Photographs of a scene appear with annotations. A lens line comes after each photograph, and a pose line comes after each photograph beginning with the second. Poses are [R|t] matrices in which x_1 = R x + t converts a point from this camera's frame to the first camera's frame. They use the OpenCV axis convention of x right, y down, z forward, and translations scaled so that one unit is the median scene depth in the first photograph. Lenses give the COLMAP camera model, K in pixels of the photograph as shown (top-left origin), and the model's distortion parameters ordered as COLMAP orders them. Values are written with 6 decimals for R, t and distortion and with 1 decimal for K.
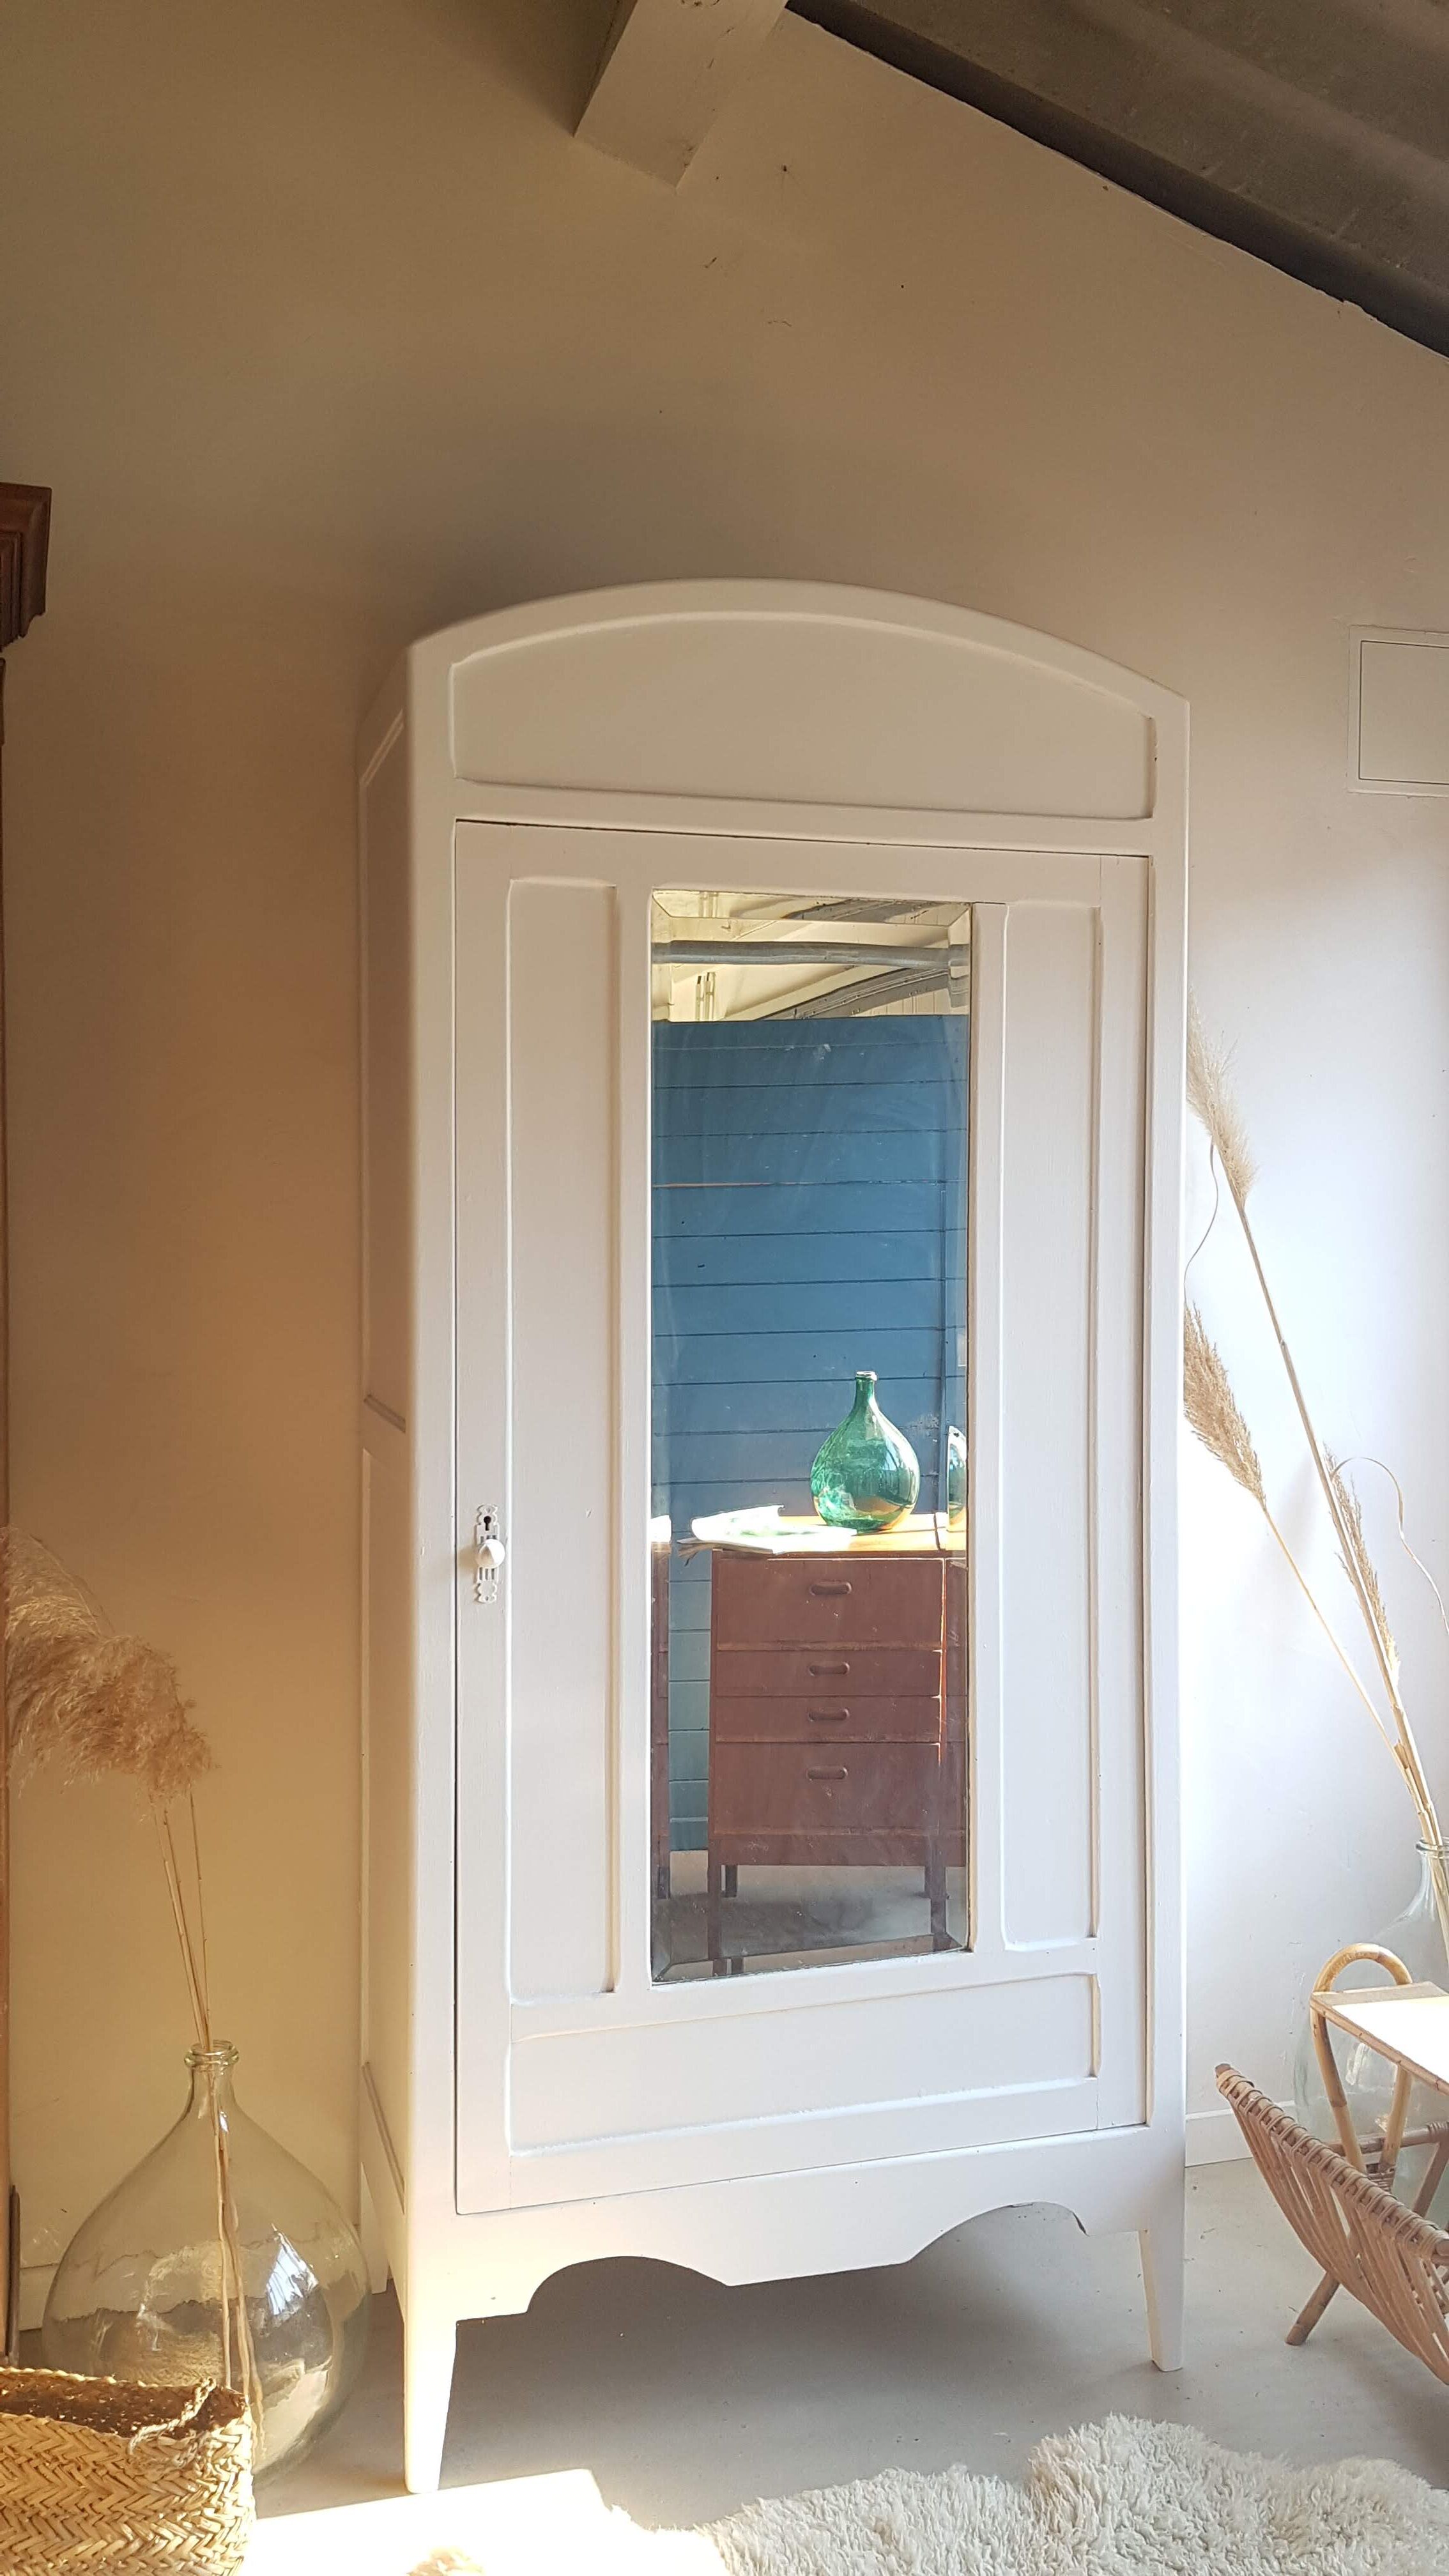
lens RADIAL K [[2219.8, 0, 742.6], [0, 2219.8, 1260.2], [0, 0, 1]] dist [0.079670, -0.130691]
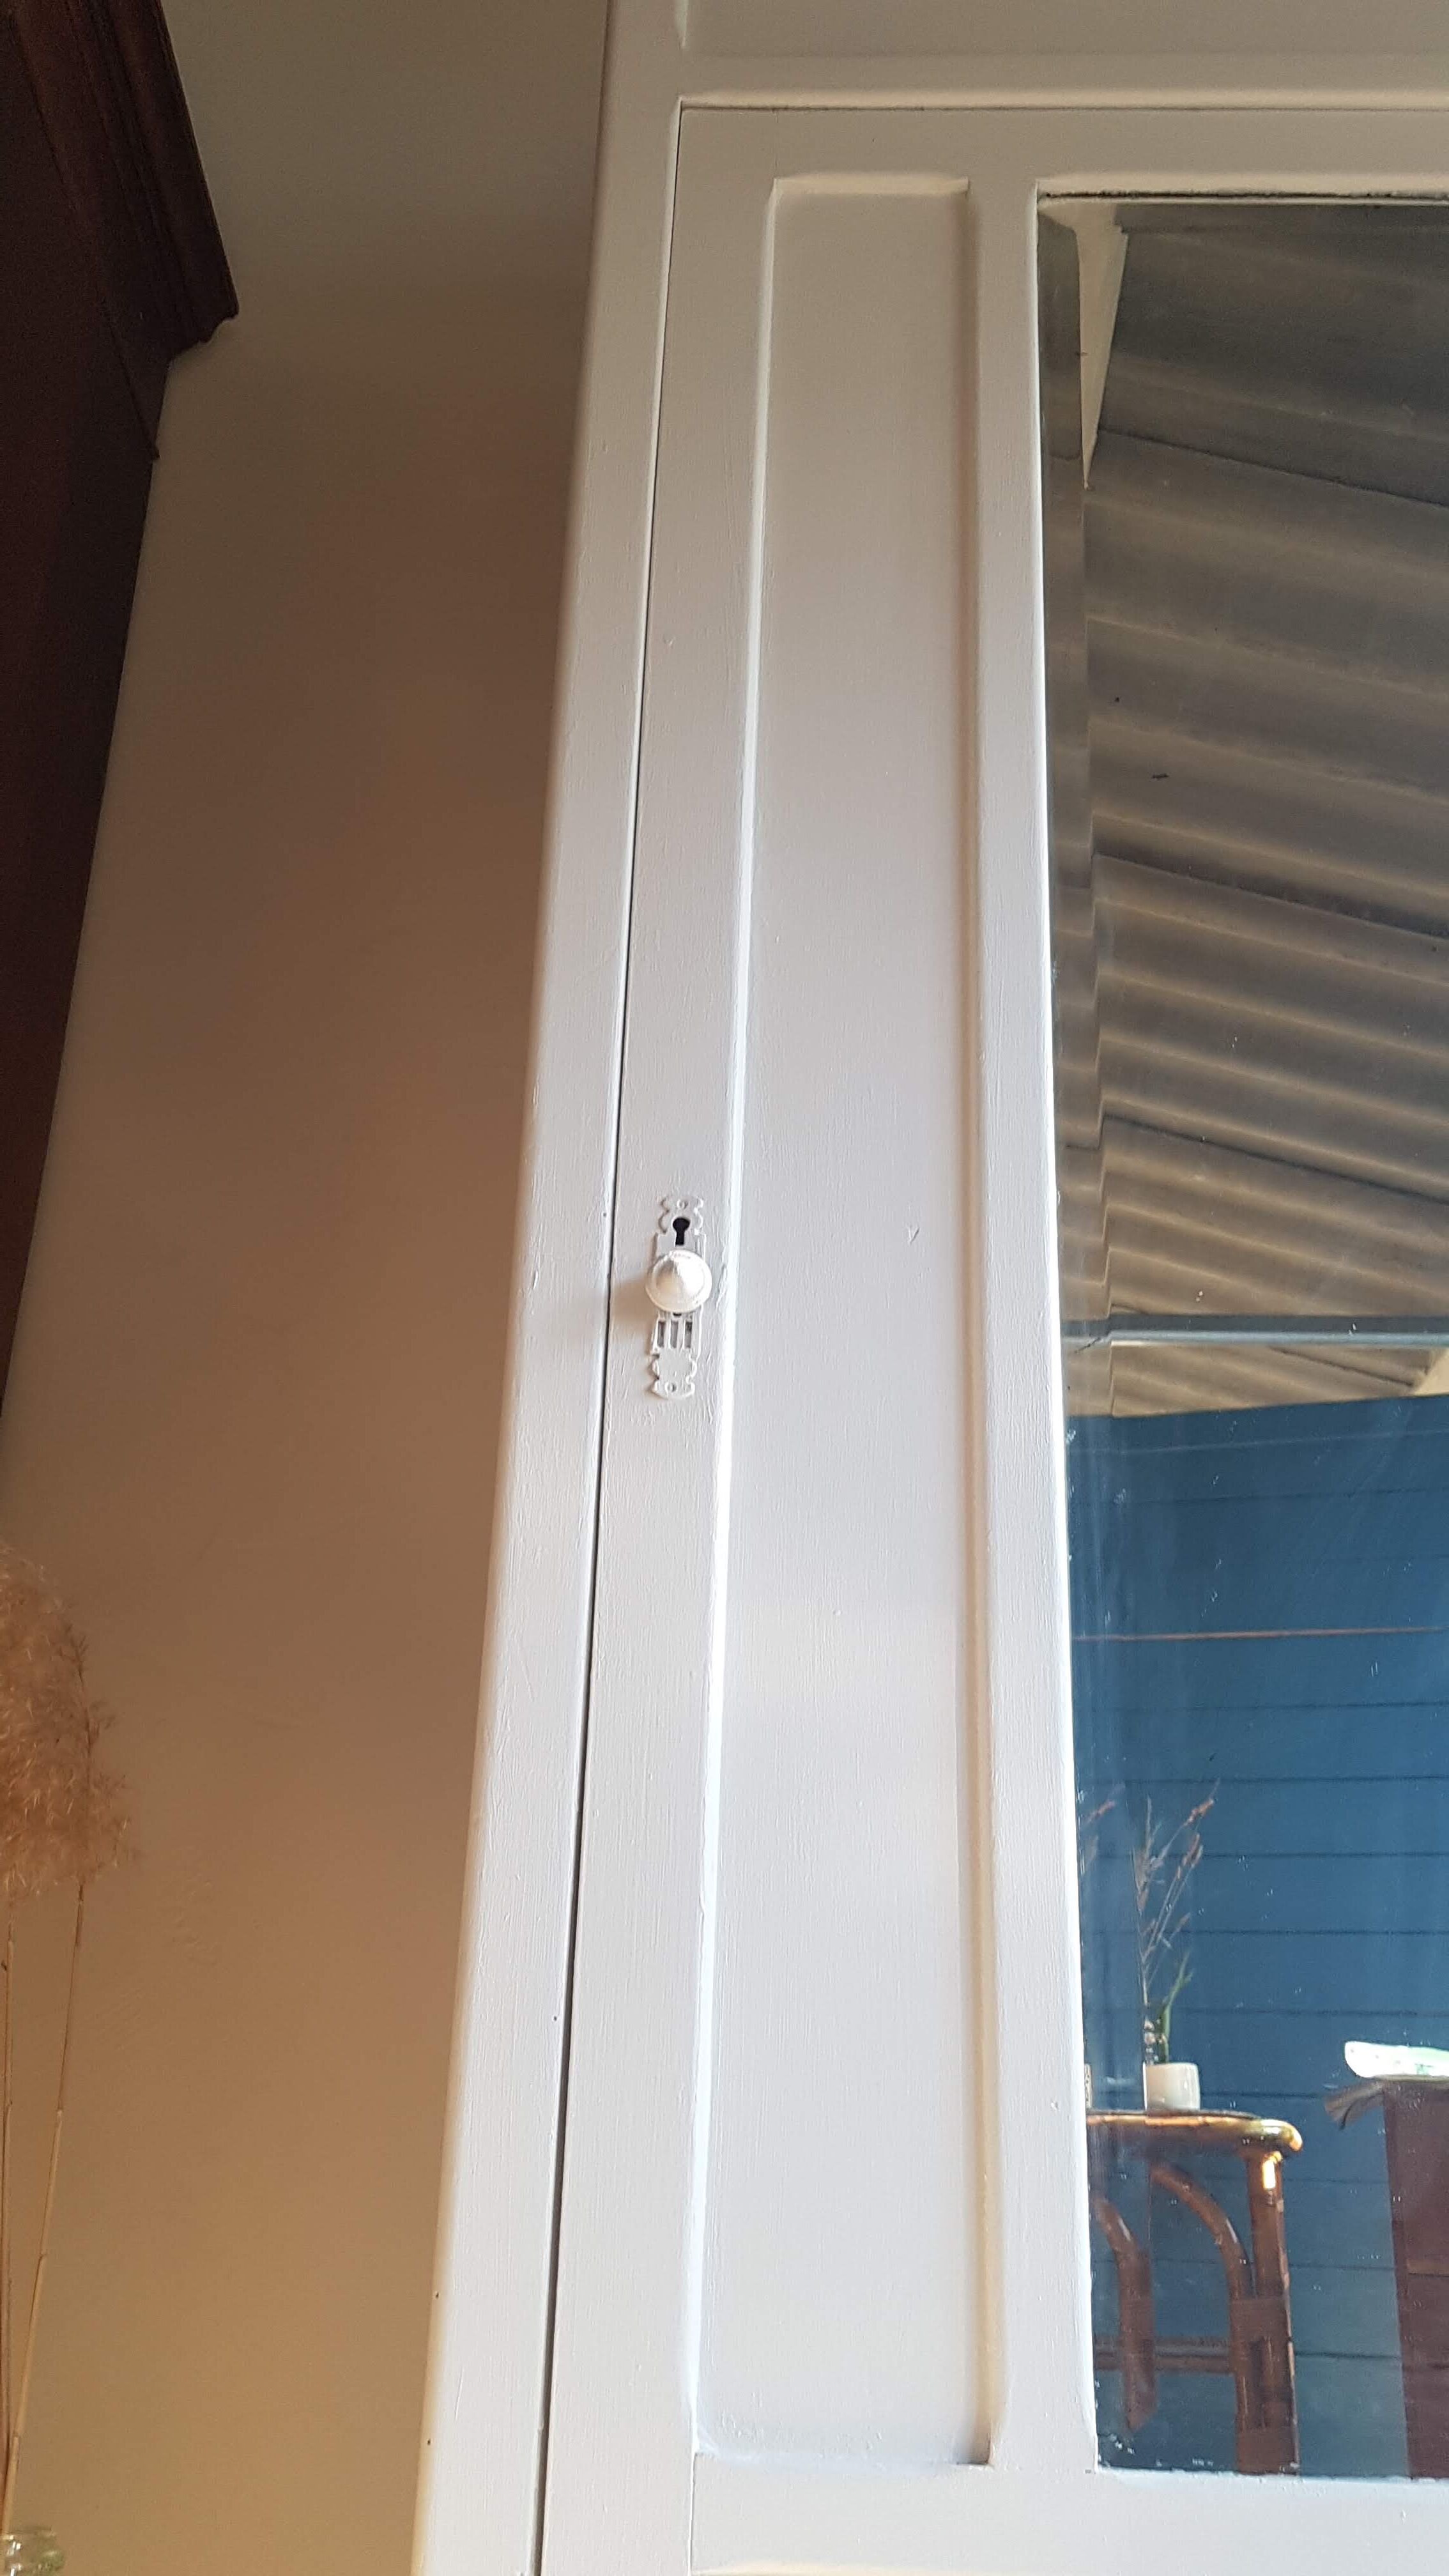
lens RADIAL K [[2219.8, 0, 705.4], [0, 2219.8, 1274.6], [0, 0, 1]] dist [0.079670, -0.130691]
pose [[0.962073, -0.073514, -0.262701, 0.006044], [-0.039725, 0.914984, -0.401530, 0.283528], [0.269885, 0.396737, 0.877361, 0.569549]]
